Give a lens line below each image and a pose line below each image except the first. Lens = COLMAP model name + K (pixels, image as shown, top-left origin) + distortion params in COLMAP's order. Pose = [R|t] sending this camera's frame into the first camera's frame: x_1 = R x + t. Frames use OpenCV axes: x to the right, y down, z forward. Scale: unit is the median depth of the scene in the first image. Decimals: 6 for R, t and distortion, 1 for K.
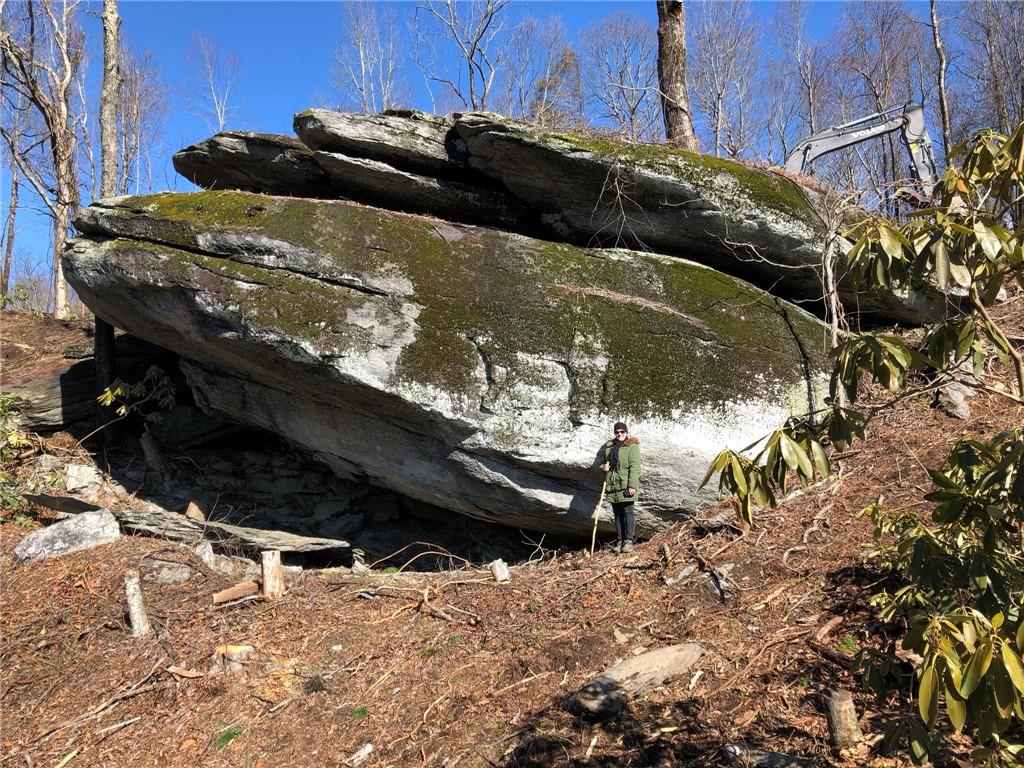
lens RADIAL K [[820.2, 0, 512.0], [0, 820.2, 384.0], [0, 0, 1]] dist [0.023939, -0.016915]
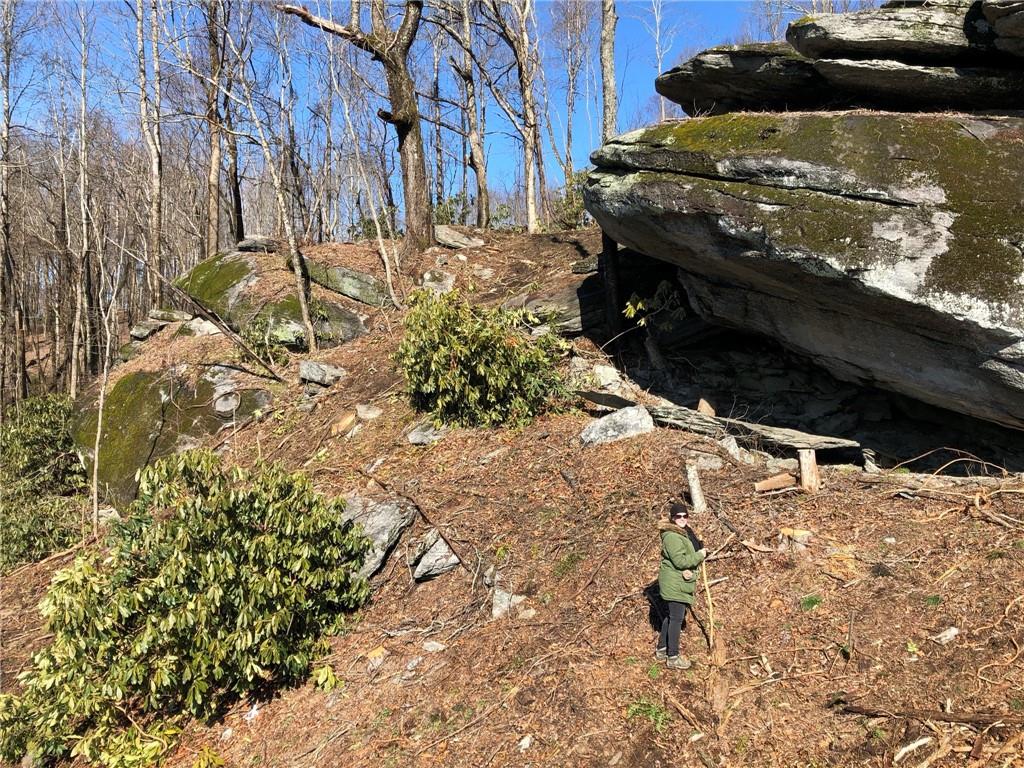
lens RADIAL K [[820.2, 0, 512.0], [0, 820.2, 384.0], [0, 0, 1]] dist [0.023939, -0.016915]
pose [[0.882530, 0.016062, -0.469981, -0.103067], [0.048802, 0.990892, 0.125507, -0.039928], [0.467716, -0.133700, 0.873708, -0.136421]]
